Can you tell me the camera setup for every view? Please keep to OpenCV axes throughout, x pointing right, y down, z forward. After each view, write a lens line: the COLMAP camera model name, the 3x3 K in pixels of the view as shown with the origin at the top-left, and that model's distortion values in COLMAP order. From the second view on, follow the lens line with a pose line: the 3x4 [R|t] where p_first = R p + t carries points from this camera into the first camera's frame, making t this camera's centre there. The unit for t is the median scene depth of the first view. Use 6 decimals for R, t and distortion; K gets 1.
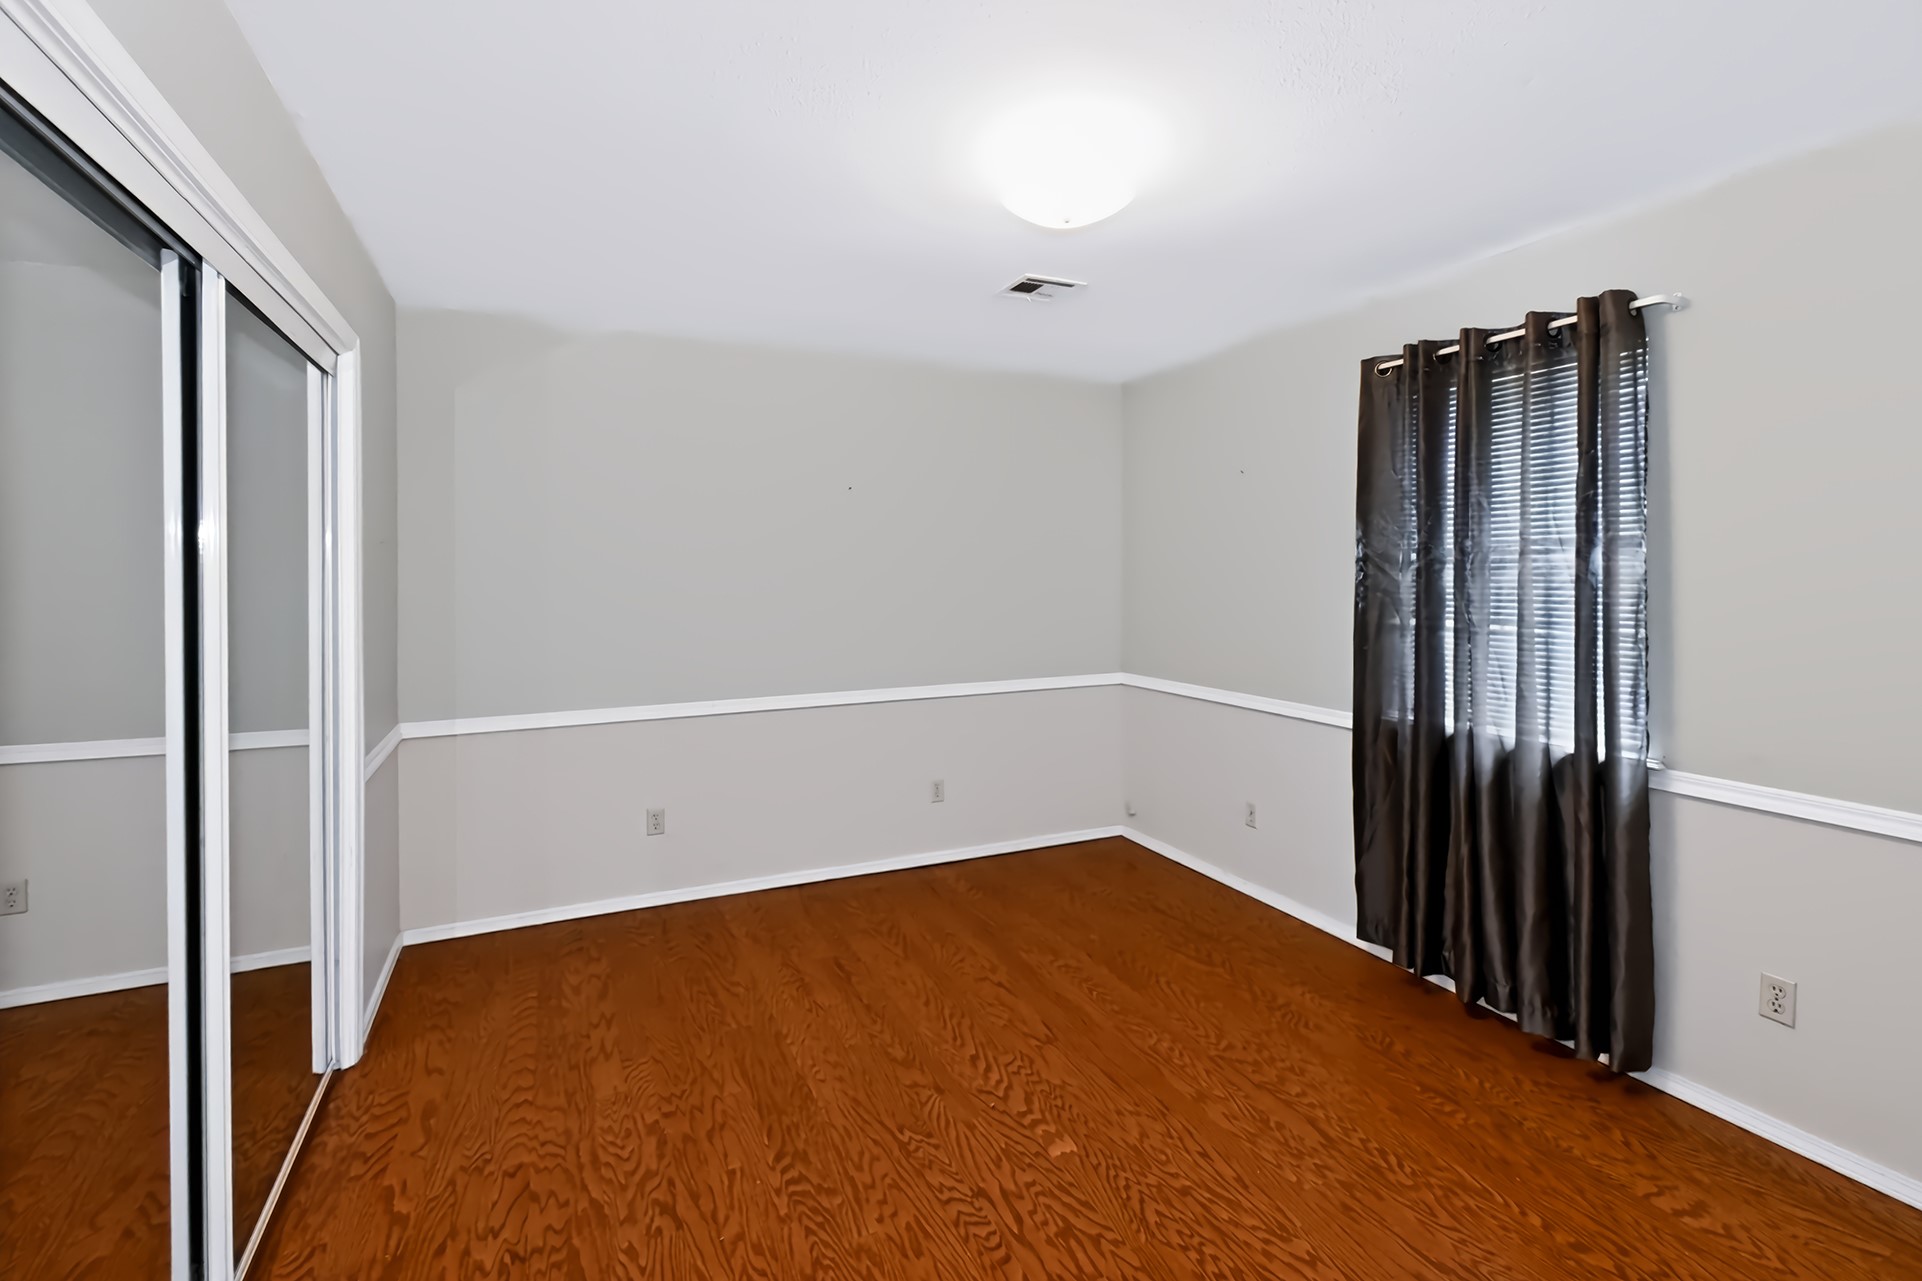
lens RADIAL K [[905.2, 0, 964.4], [0, 905.2, 591.5], [0, 0, 1]] dist [0.000337, -0.000484]
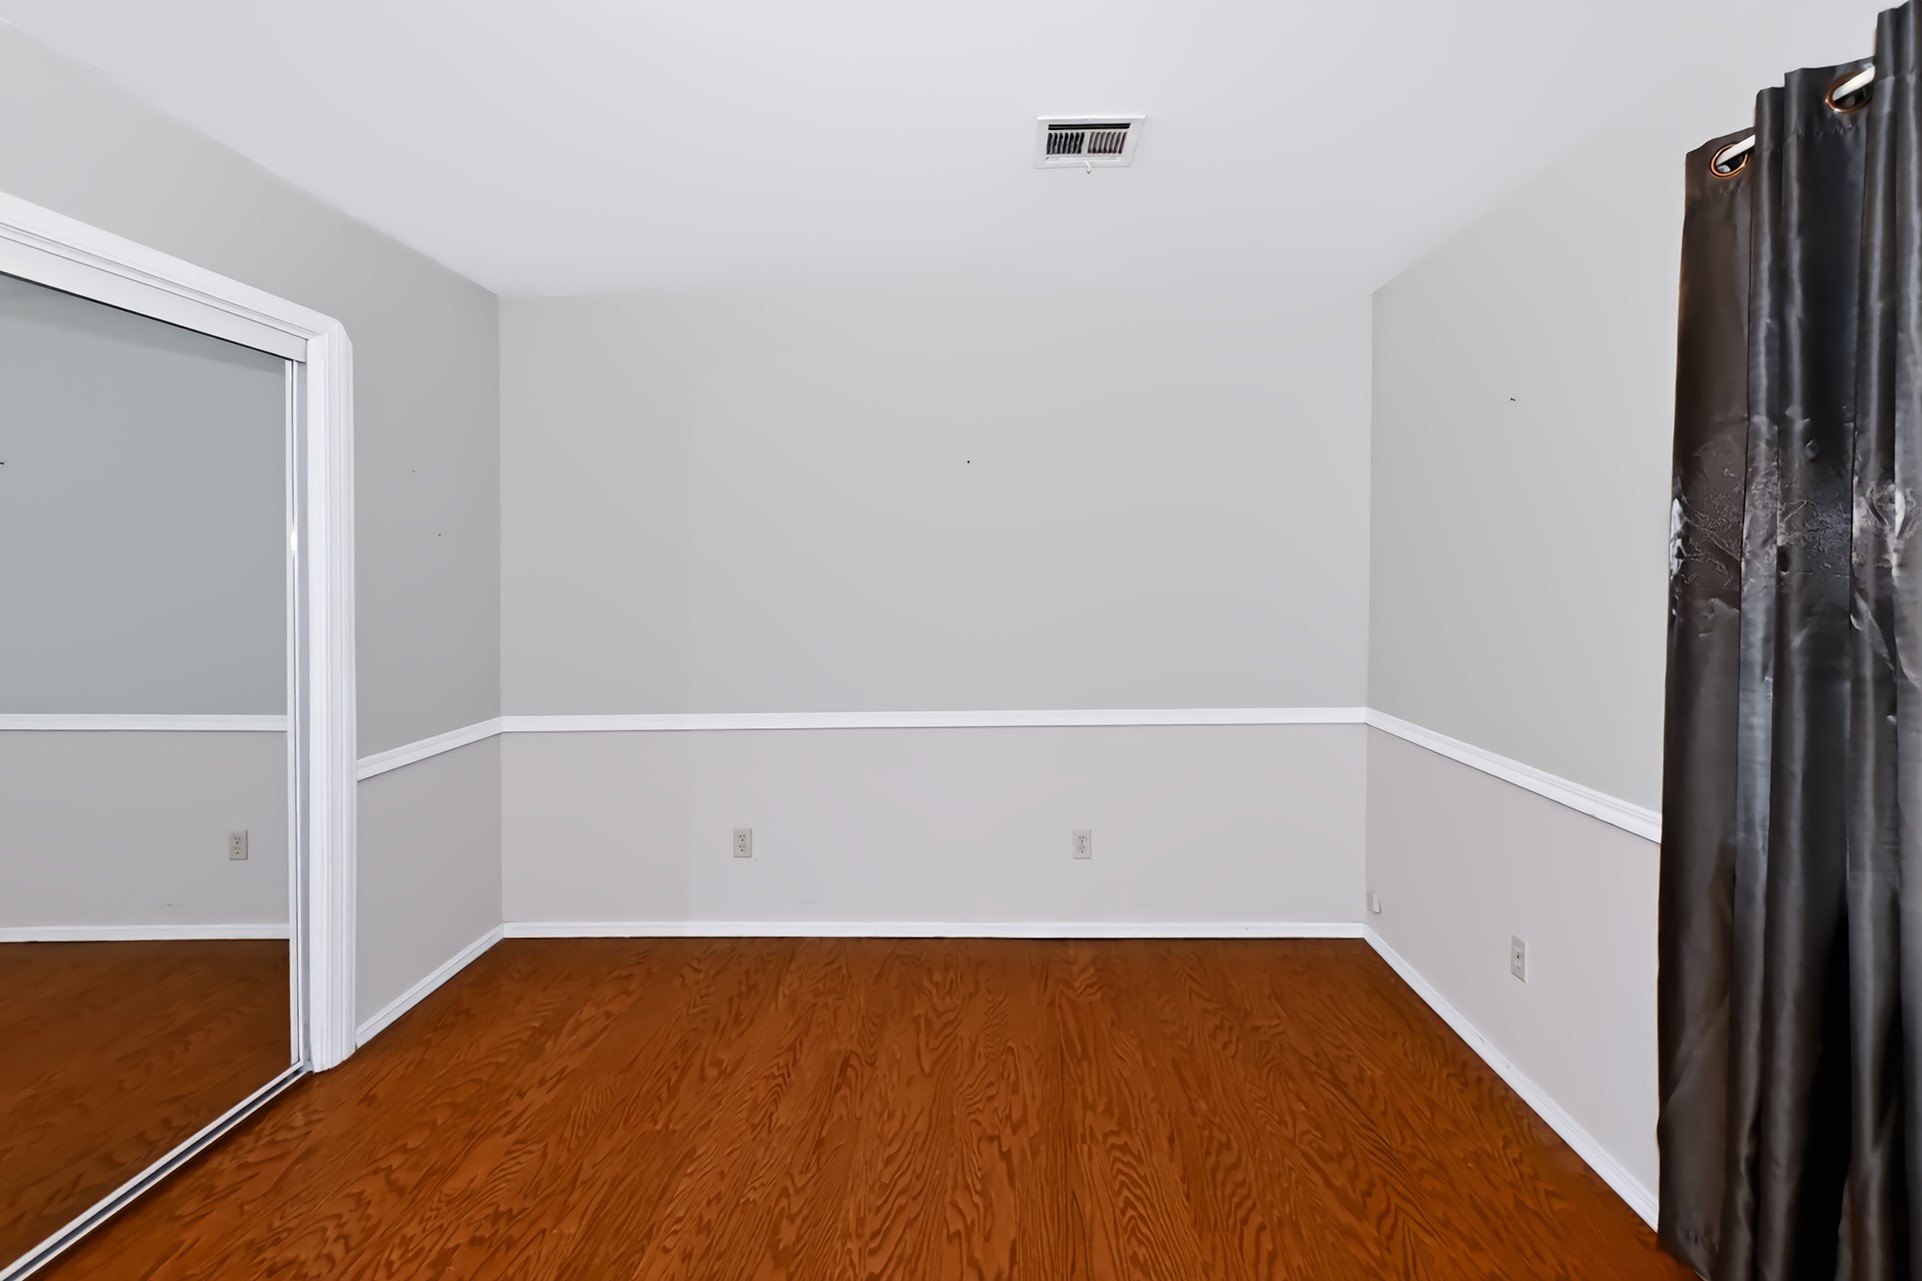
lens RADIAL K [[905.2, 0, 964.4], [0, 905.2, 591.5], [0, 0, 1]] dist [0.000337, -0.000484]
pose [[0.899056, 0.009009, -0.437742, 0.297199], [-0.006889, 0.999956, 0.006430, -0.002658], [0.437780, -0.002765, 0.899078, 0.346858]]
